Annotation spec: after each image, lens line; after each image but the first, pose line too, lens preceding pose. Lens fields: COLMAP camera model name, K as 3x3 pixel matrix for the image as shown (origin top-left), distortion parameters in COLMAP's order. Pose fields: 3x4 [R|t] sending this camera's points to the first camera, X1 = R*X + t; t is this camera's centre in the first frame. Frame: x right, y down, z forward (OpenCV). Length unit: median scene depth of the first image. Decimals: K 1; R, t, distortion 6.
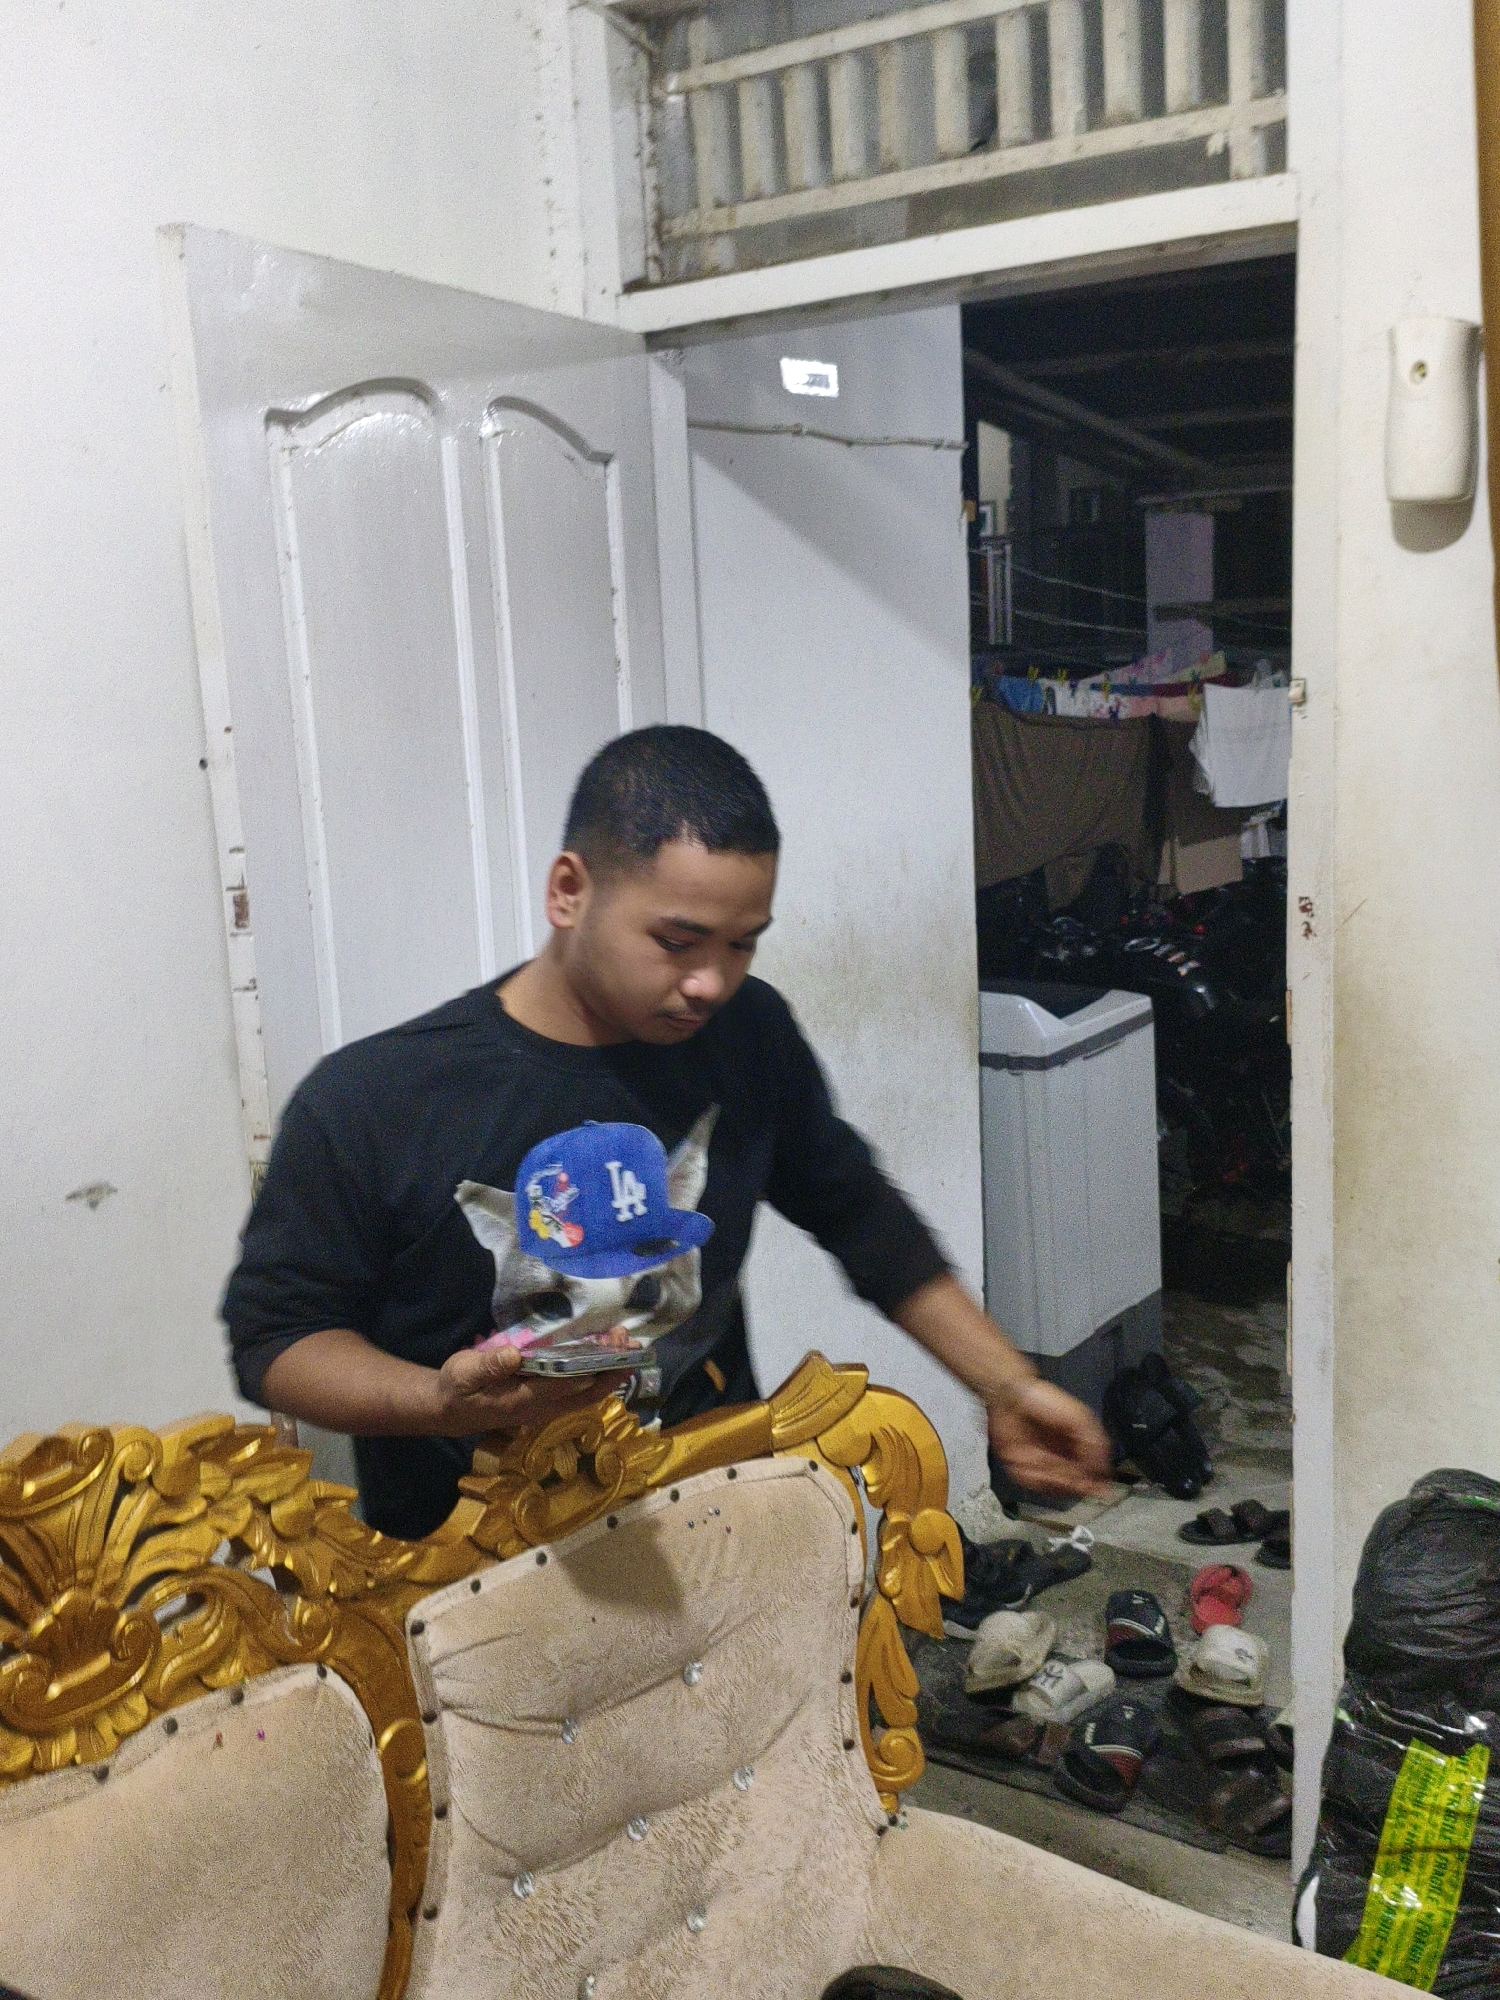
lens RADIAL K [[2075.3, 0, 750.2], [0, 2075.3, 950.4], [0, 0, 1]] dist [0.012247, 0.011734]
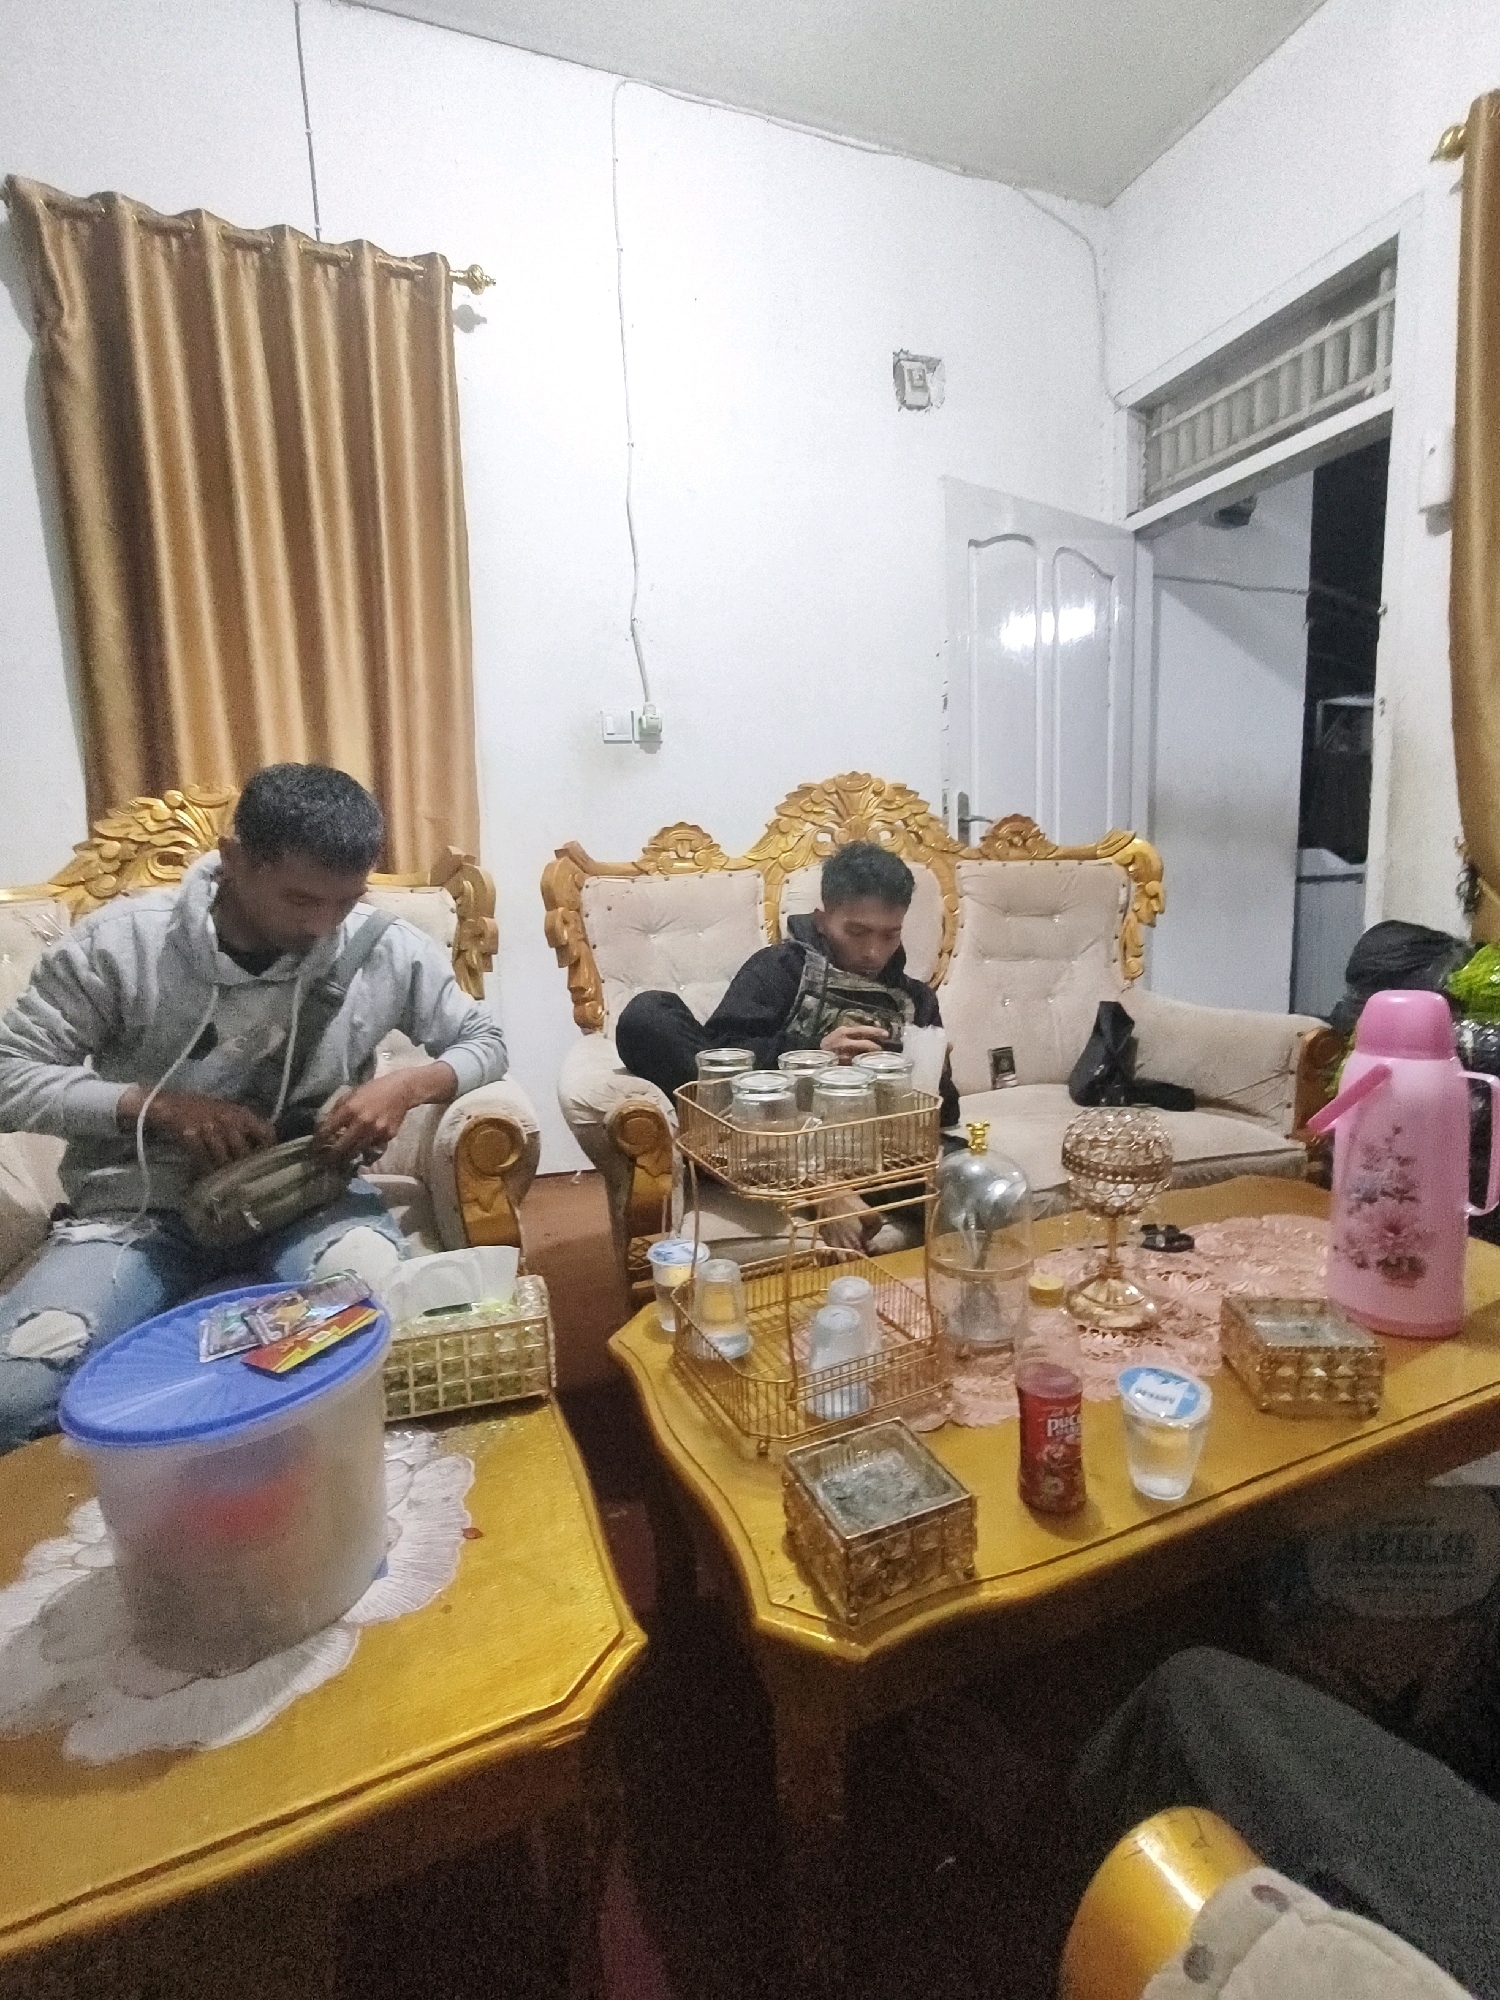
lens RADIAL K [[968.4, 0, 750.0], [0, 968.4, 1000.0], [0, 0, 1]] dist [0.015760, 0.000079]
pose [[0.854891, 0.084941, -0.511807, 0.282545], [-0.095176, 0.995441, 0.006231, 0.436085], [0.510003, 0.043385, 0.859078, -0.372284]]
